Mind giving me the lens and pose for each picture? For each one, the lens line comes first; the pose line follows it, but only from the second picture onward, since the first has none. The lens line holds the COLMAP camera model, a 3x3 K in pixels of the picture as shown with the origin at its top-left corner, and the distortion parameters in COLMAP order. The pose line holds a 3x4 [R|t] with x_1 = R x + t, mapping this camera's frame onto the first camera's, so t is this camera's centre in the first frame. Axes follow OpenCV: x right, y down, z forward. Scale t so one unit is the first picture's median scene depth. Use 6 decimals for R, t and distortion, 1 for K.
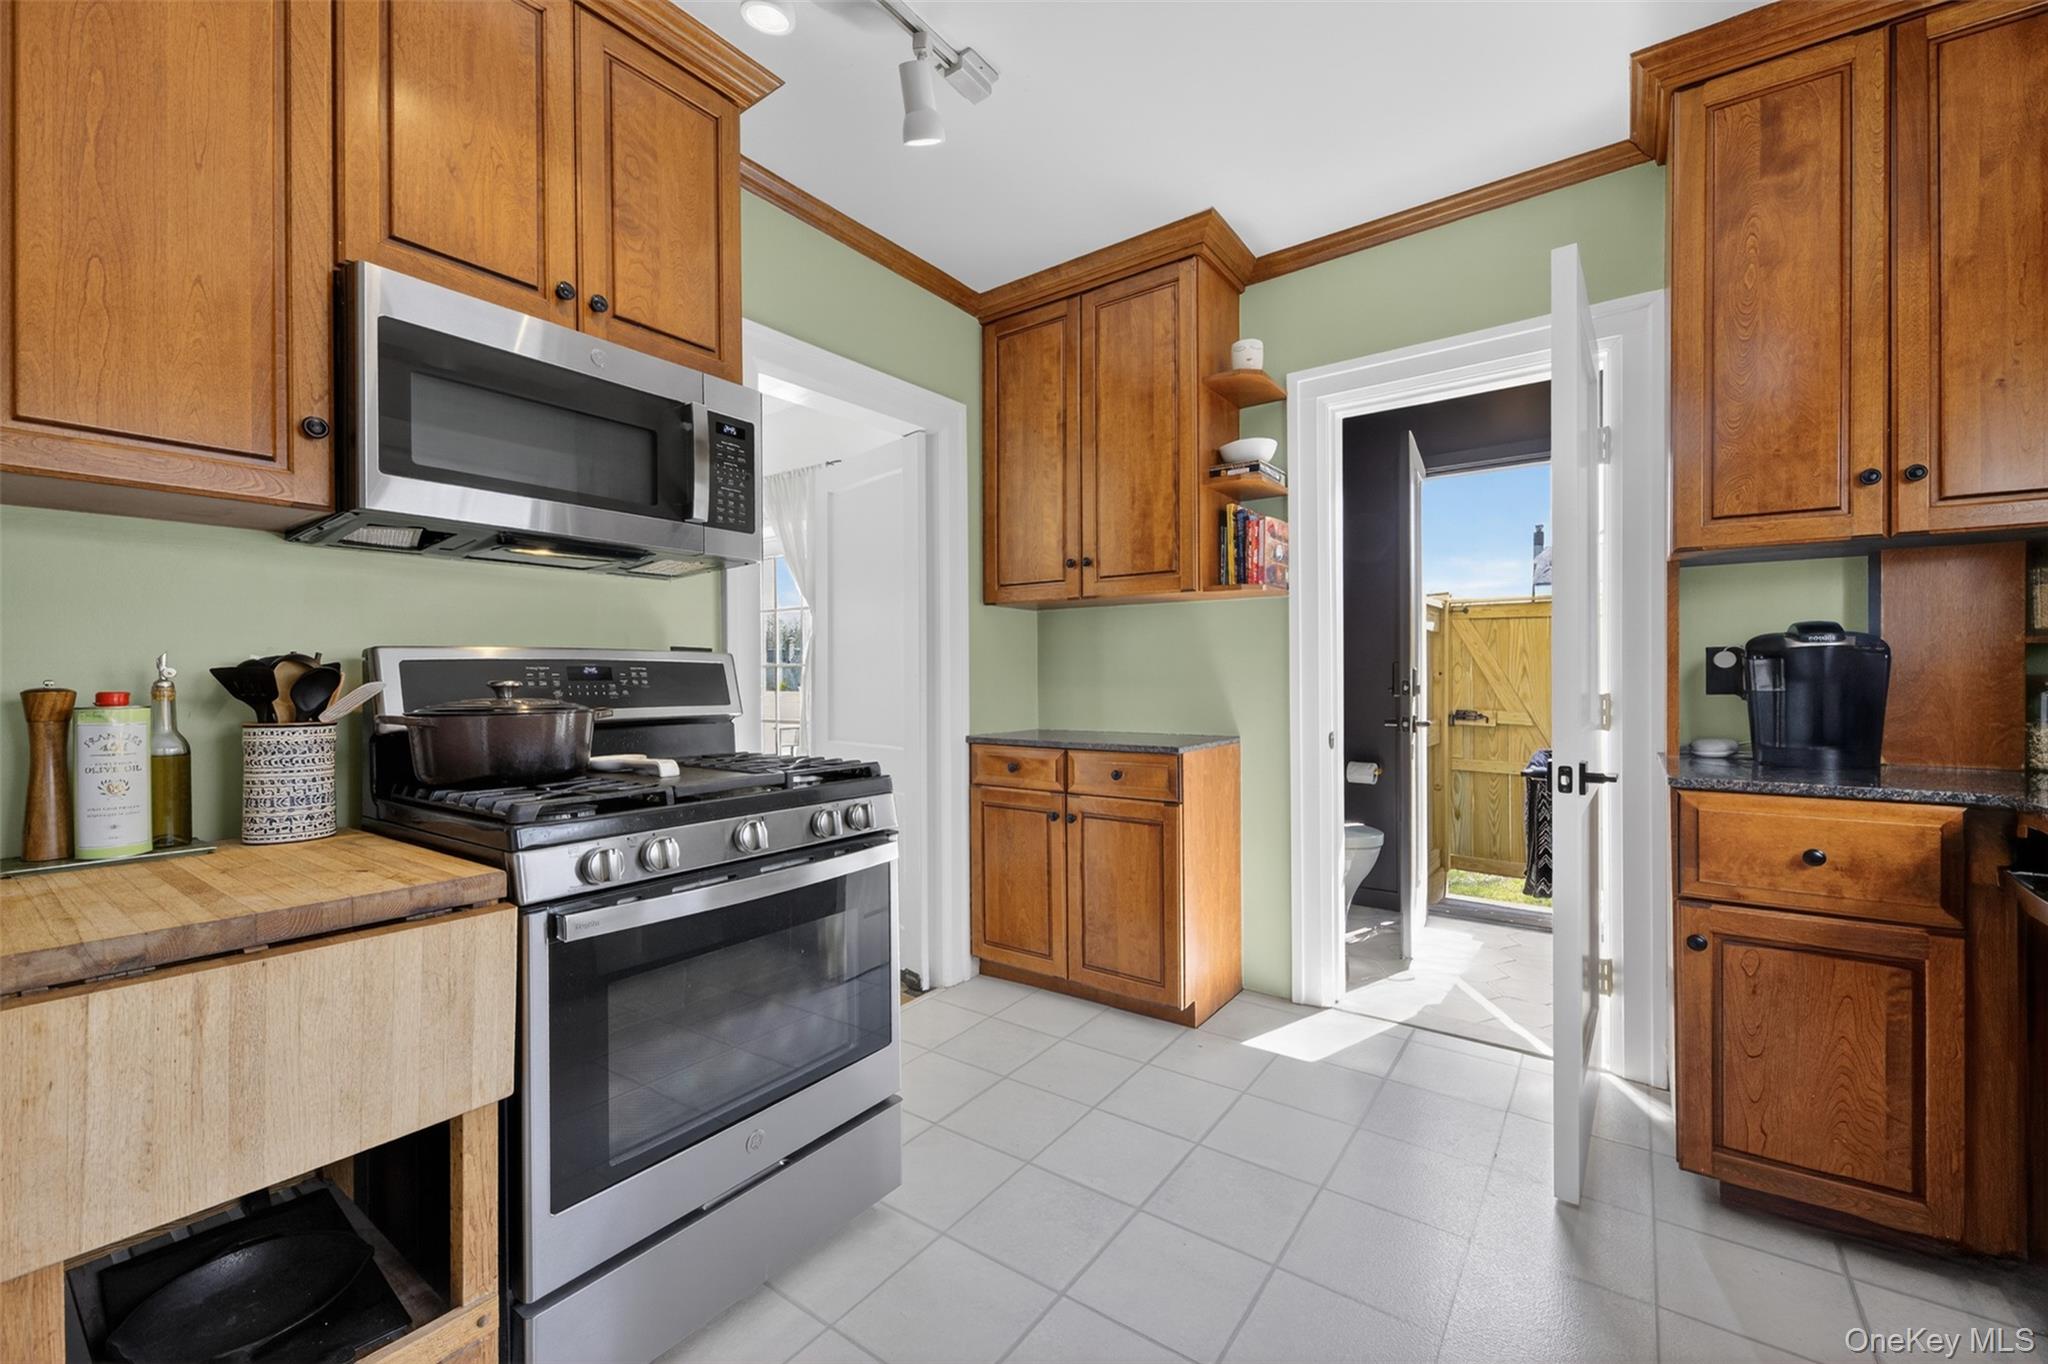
lens RADIAL K [[823.4, 0, 1010.2], [0, 823.4, 681.9], [0, 0, 1]] dist [0.007329, -0.004452]
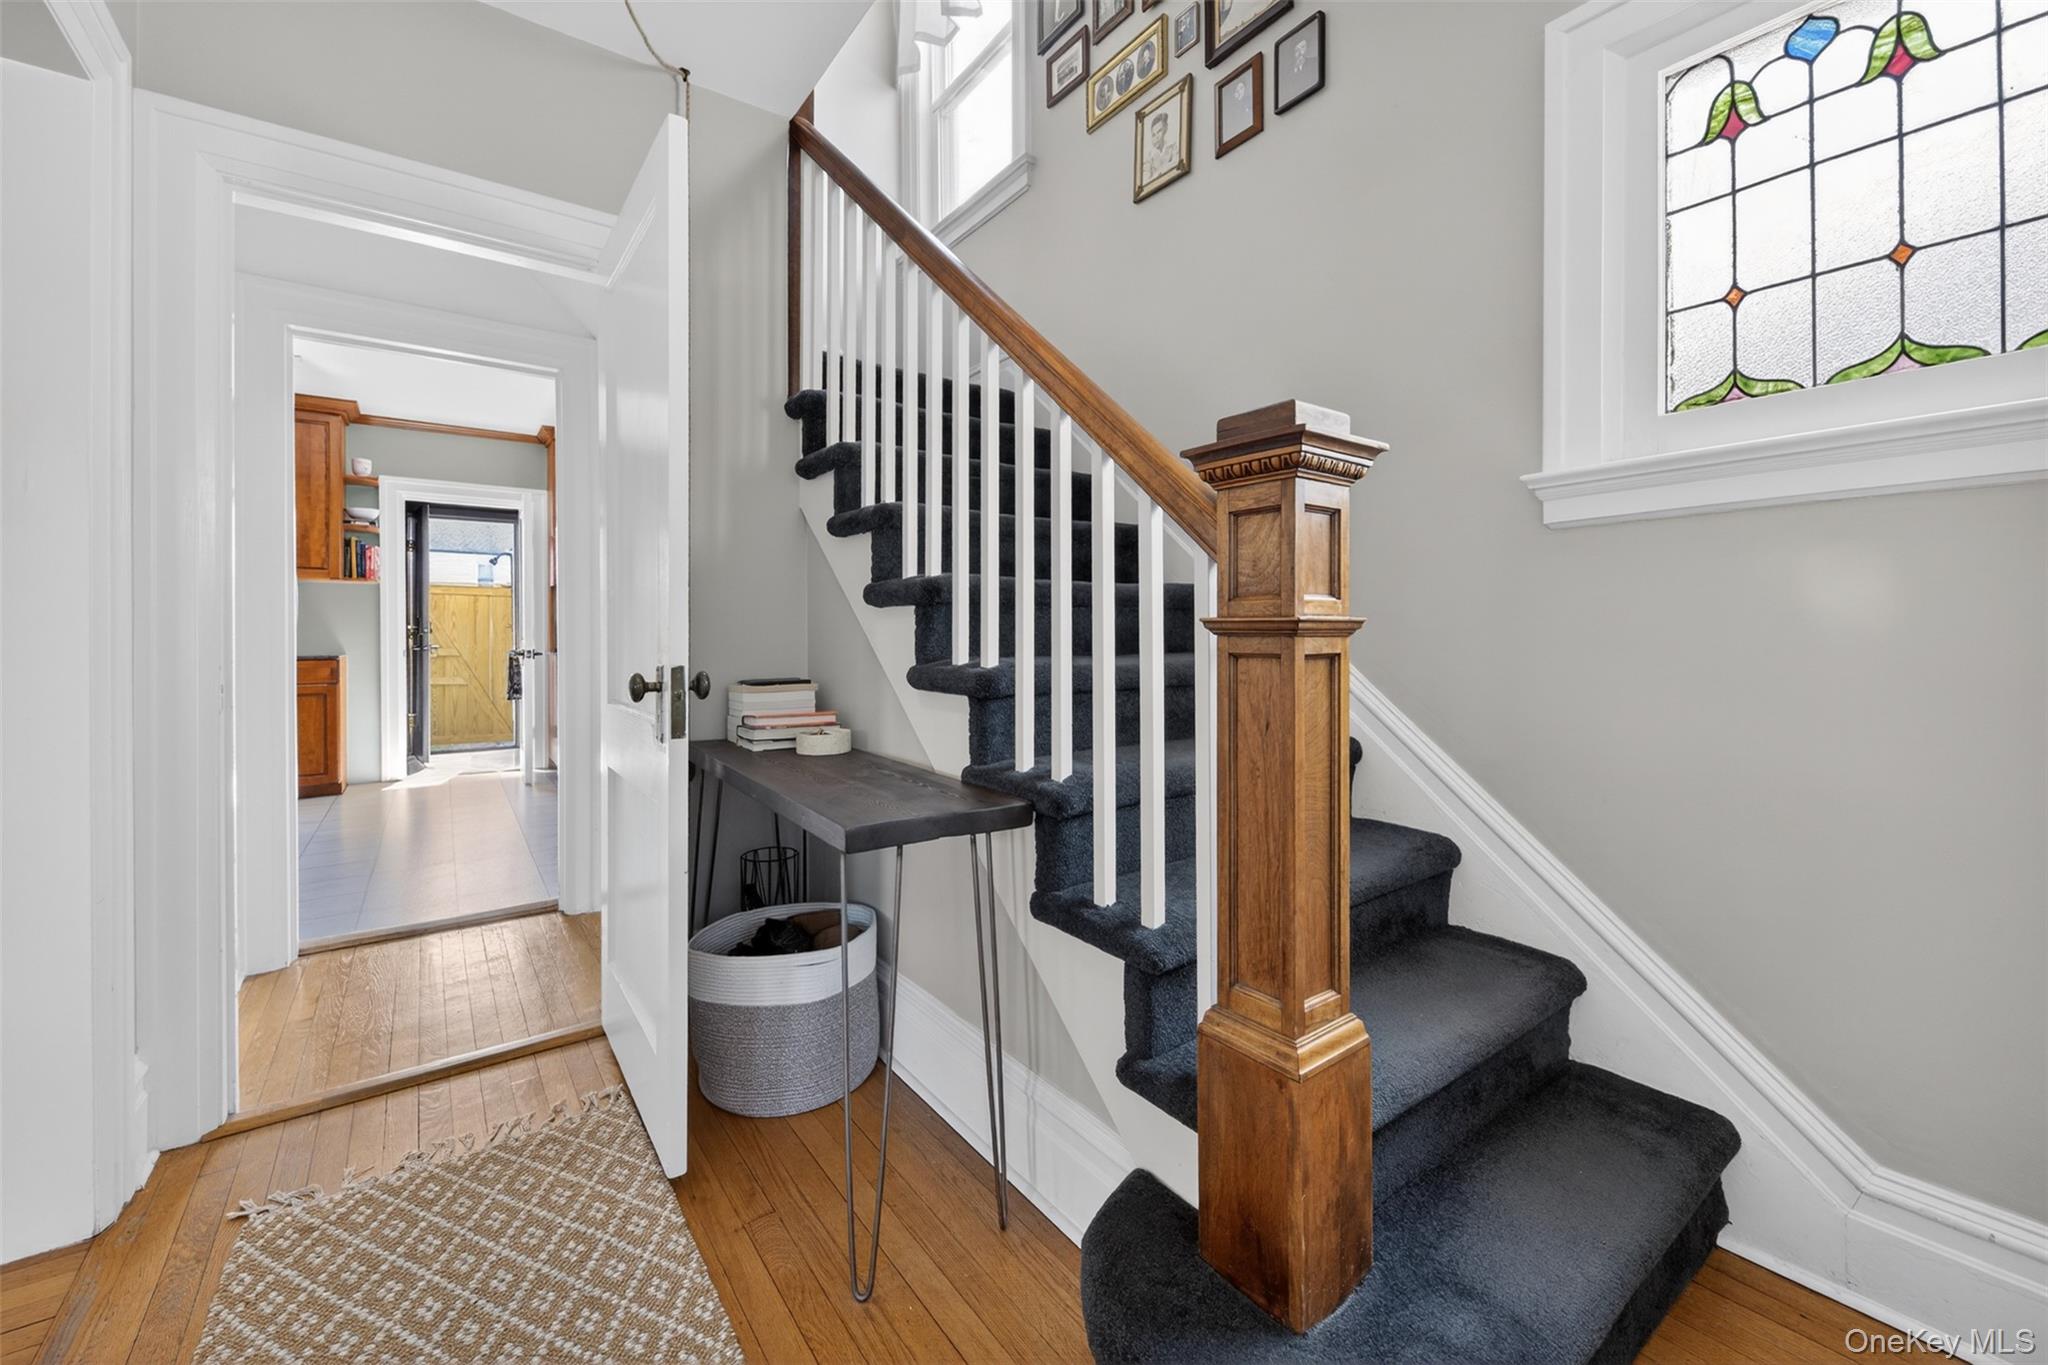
lens RADIAL K [[802.7, 0, 1041.8], [0, 802.7, 646.1], [0, 0, 1]] dist [-0.003934, -0.000501]
pose [[0.268111, -0.005328, 0.963373, -1.651994], [0.004473, 0.999981, 0.004286, 0.072396], [-0.963378, 0.003160, 0.268130, -1.628572]]
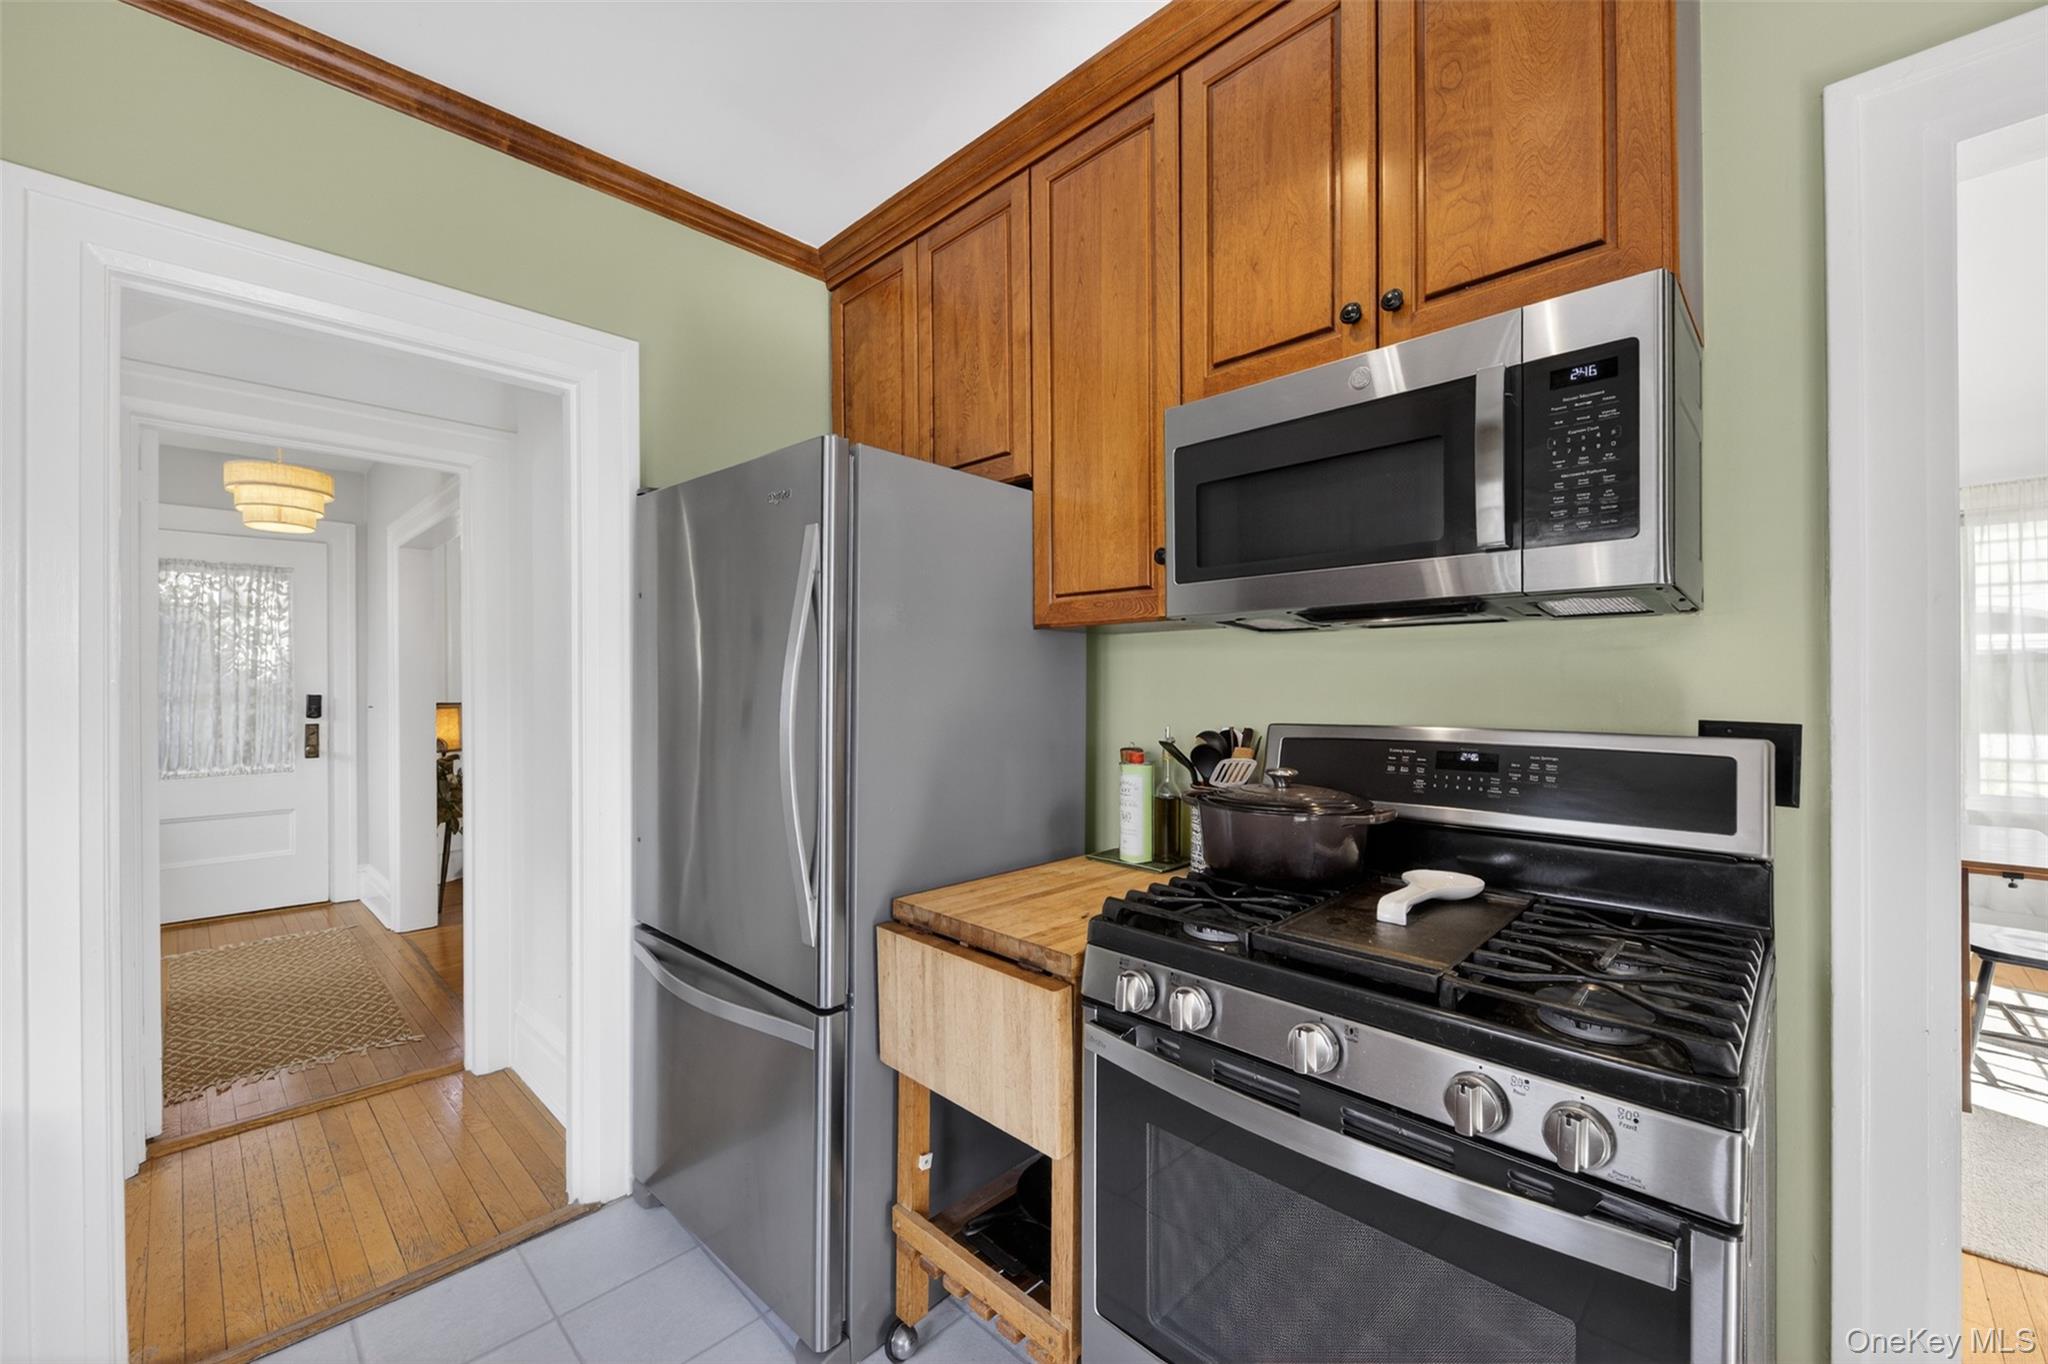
lens RADIAL K [[823.4, 0, 1037.4], [0, 823.4, 681.9], [0, 0, 1]] dist [0.007329, -0.004452]
pose [[-0.122897, 0.001197, -0.992419, 0.296550], [-0.001523, 0.999998, 0.001395, -0.083154], [0.992418, 0.001683, -0.122895, 0.681831]]
